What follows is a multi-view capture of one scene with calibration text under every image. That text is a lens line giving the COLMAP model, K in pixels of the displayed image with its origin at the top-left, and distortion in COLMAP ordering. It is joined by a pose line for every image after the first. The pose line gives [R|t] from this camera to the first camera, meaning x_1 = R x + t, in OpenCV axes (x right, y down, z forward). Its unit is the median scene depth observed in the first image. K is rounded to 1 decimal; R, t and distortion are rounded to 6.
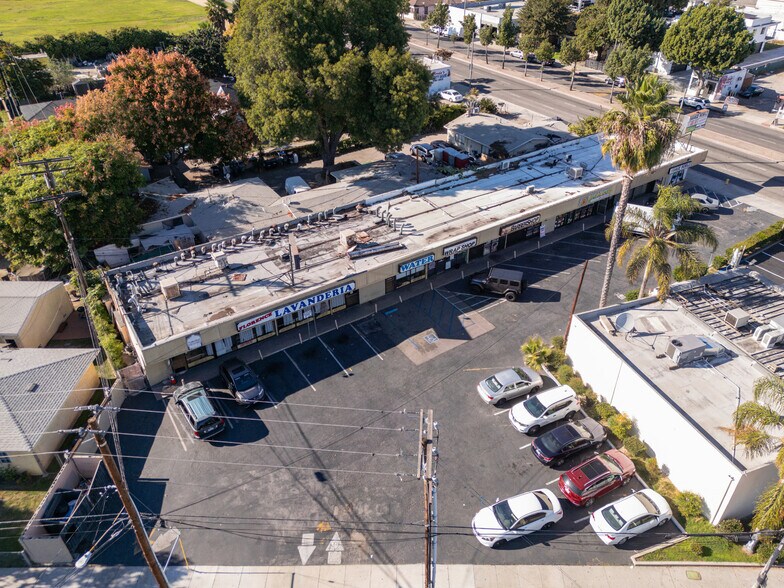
lens RADIAL K [[580.0, 0, 384.6], [0, 580.0, 281.6], [0, 0, 1]] dist [0.101148, -0.137572]
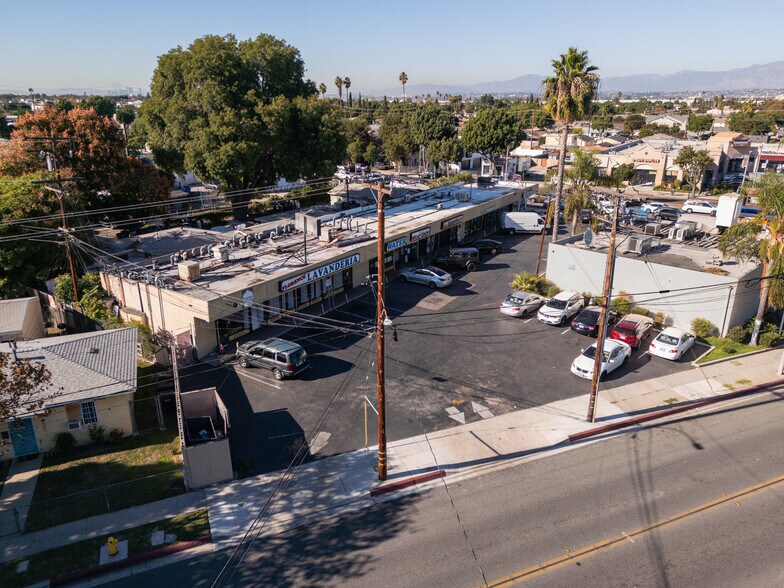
lens RADIAL K [[580.0, 0, 384.6], [0, 580.0, 281.6], [0, 0, 1]] dist [0.101148, -0.137572]
pose [[0.913326, -0.123869, 0.387933, -0.356285], [0.230660, 0.942427, -0.242131, 0.263480], [-0.335606, 0.310625, 0.889315, 0.042988]]
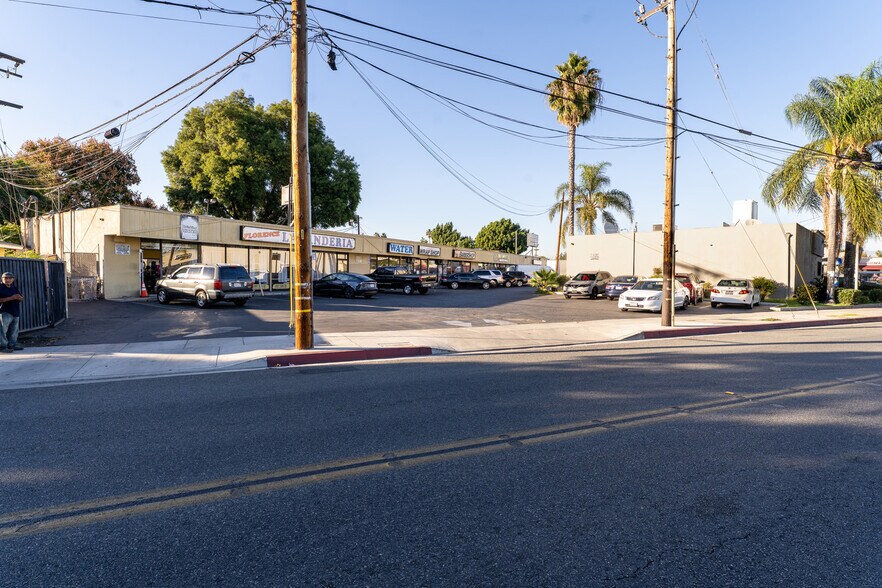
lens RADIAL K [[481.9, 0, 439.4], [0, 481.9, 278.0], [0, 0, 1]] dist [-0.004039, -0.000079]
pose [[0.894335, 0.005152, 0.447369, -0.231382], [0.241920, 0.835575, -0.493244, 0.384017], [-0.376351, 0.549353, 0.746037, 0.330547]]
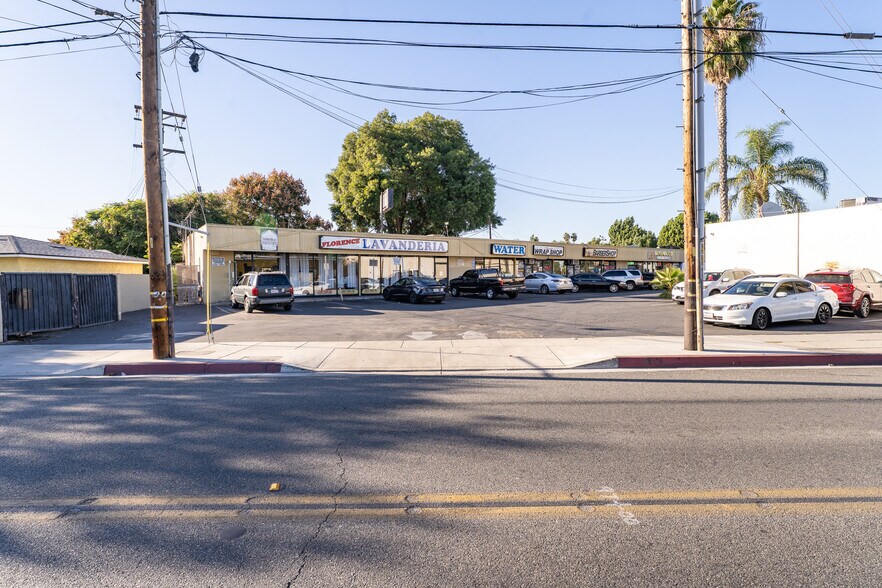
lens RADIAL K [[475.3, 0, 421.8], [0, 475.3, 278.0], [0, 0, 1]] dist [-0.006041, 0.000412]
pose [[0.999850, -0.010390, 0.013871, -0.092960], [0.016353, 0.830664, -0.556534, 0.379444], [-0.005740, 0.556678, 0.830709, 0.335763]]
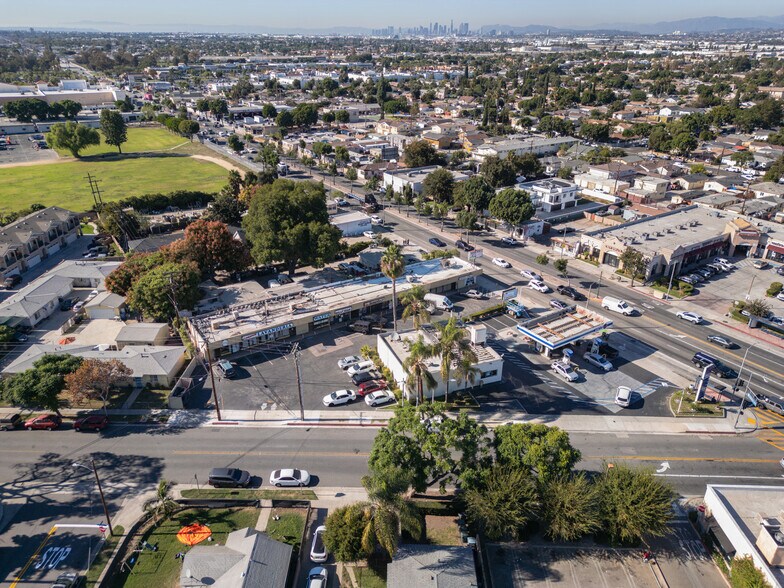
lens RADIAL K [[580.0, 0, 384.6], [0, 580.0, 281.6], [0, 0, 1]] dist [0.101148, -0.137572]
pose [[0.999959, 0.008272, 0.003737, 0.257698], [-0.007478, 0.984138, -0.177246, 0.207401], [-0.005144, 0.177211, 0.984159, -1.120318]]
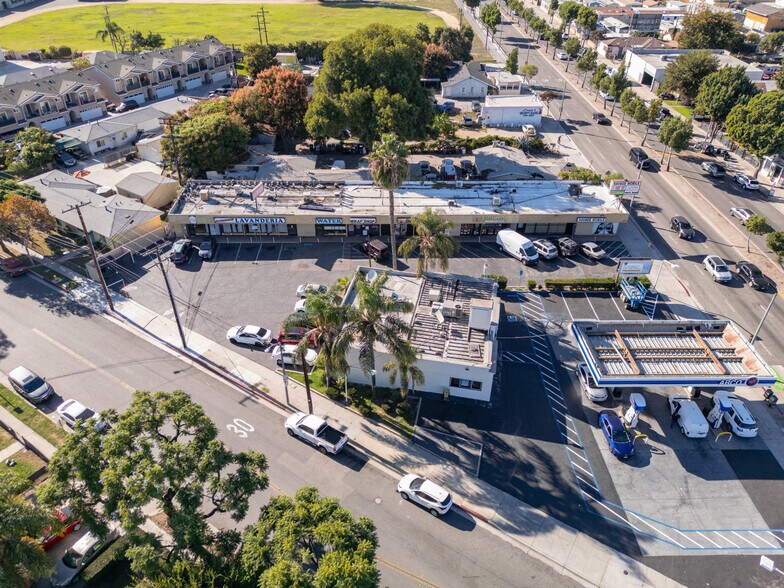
lens RADIAL K [[580.0, 0, 384.6], [0, 580.0, 281.6], [0, 0, 1]] dist [0.101148, -0.137572]
pose [[0.833741, 0.308139, -0.458176, 0.879492], [-0.305489, 0.948649, 0.082102, -0.045619], [0.459947, 0.071516, 0.885061, -0.330304]]
